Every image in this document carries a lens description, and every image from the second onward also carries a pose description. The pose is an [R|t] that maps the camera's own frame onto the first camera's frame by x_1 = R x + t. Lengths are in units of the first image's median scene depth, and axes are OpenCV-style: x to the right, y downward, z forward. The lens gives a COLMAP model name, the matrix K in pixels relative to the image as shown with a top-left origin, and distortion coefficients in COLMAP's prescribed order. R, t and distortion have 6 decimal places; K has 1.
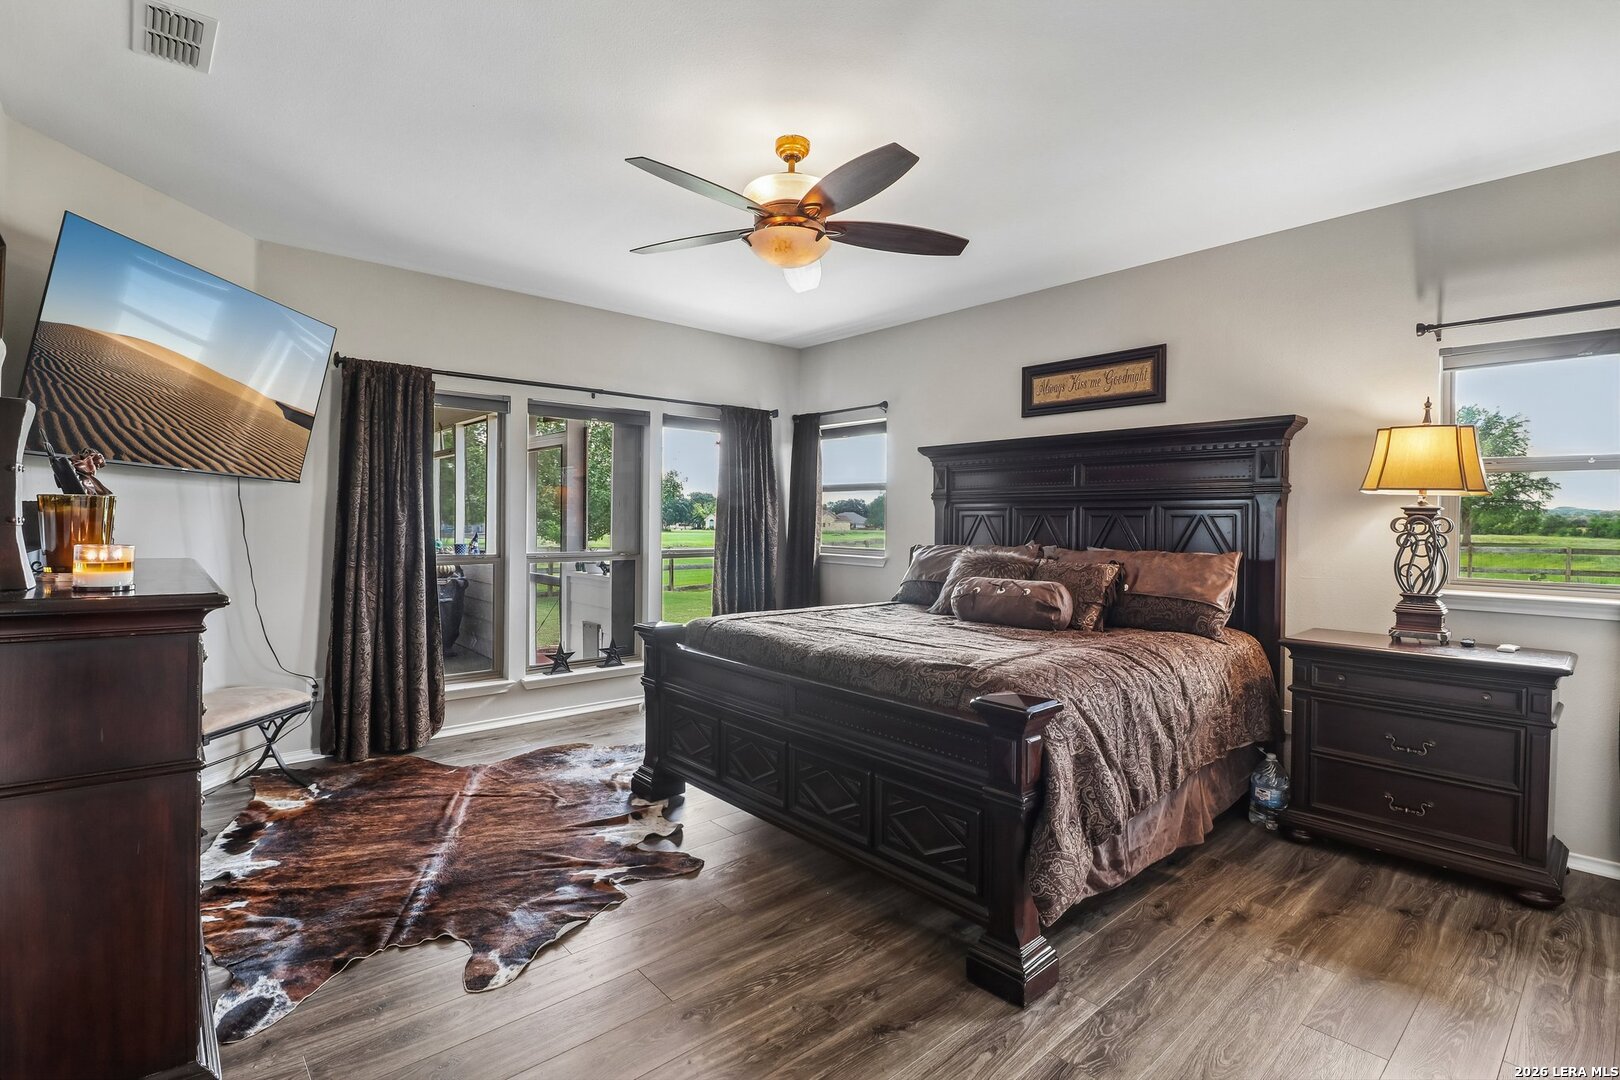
lens RADIAL K [[752.8, 0, 800.2], [0, 752.8, 522.6], [0, 0, 1]] dist [0.005515, -0.005363]
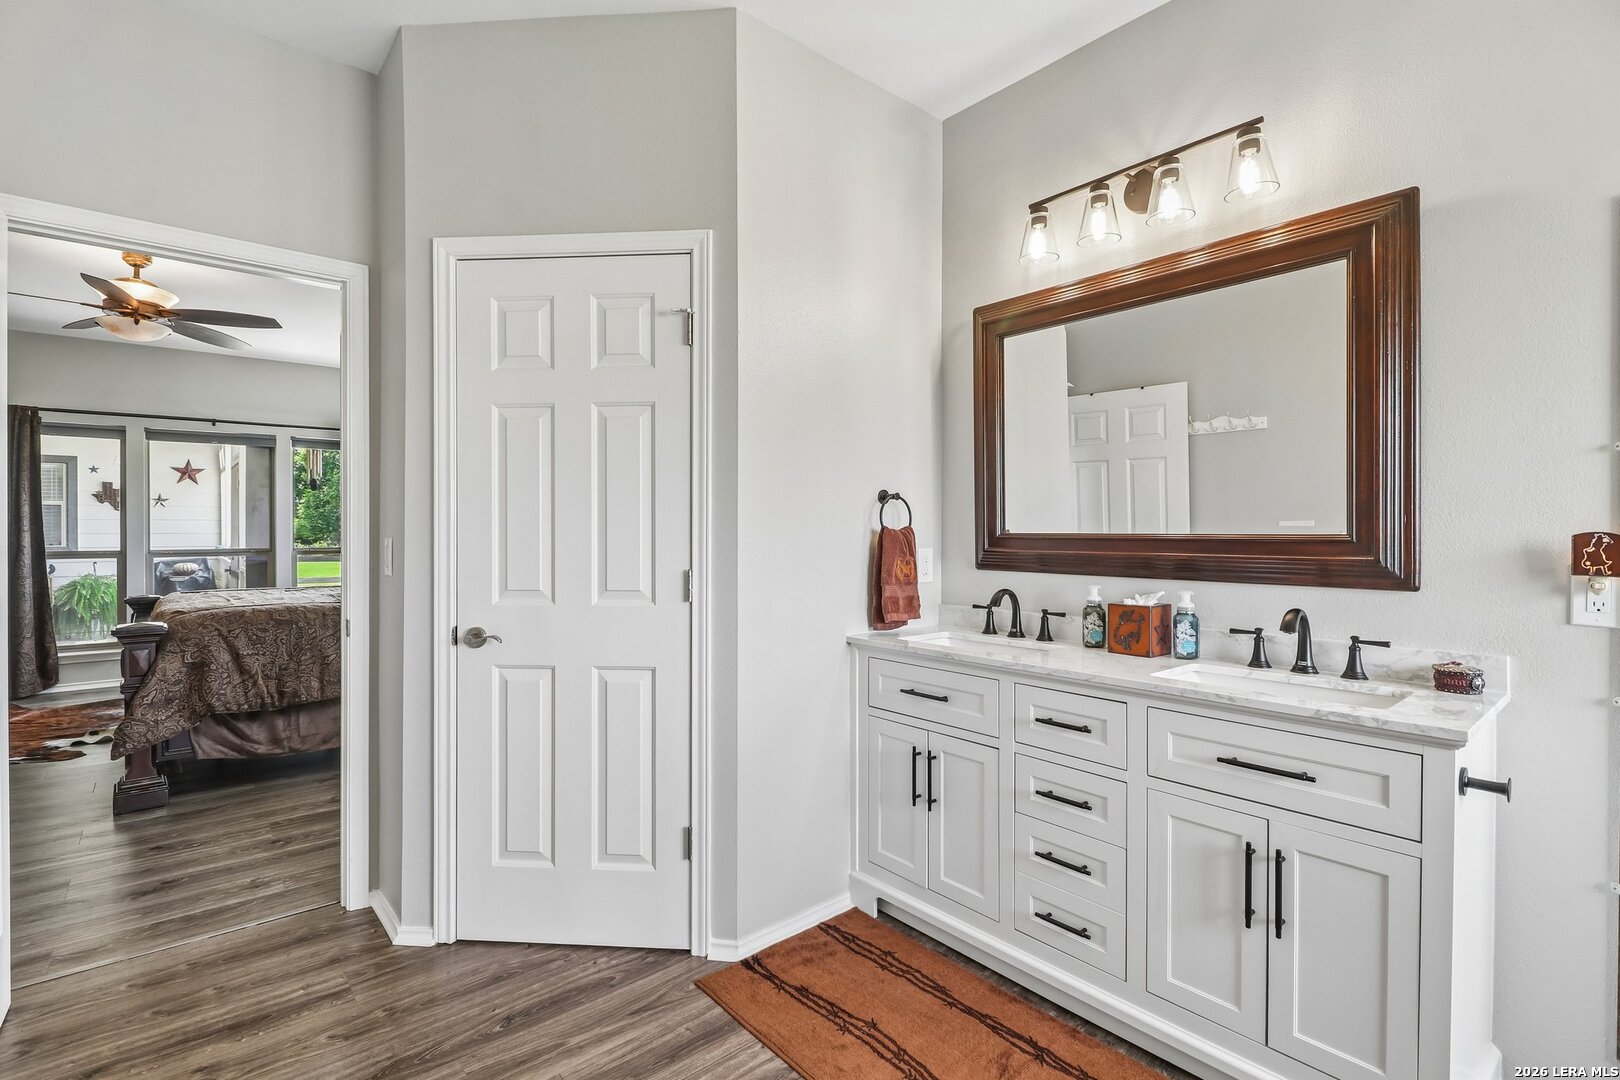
lens RADIAL K [[752.8, 0, 813.9], [0, 752.8, 541.9], [0, 0, 1]] dist [0.005515, -0.005363]
pose [[0.999875, -0.012107, -0.010156, 0.835987], [0.012209, 0.999875, 0.010033, 0.030105], [0.010033, -0.010155, 0.999898, -0.274346]]
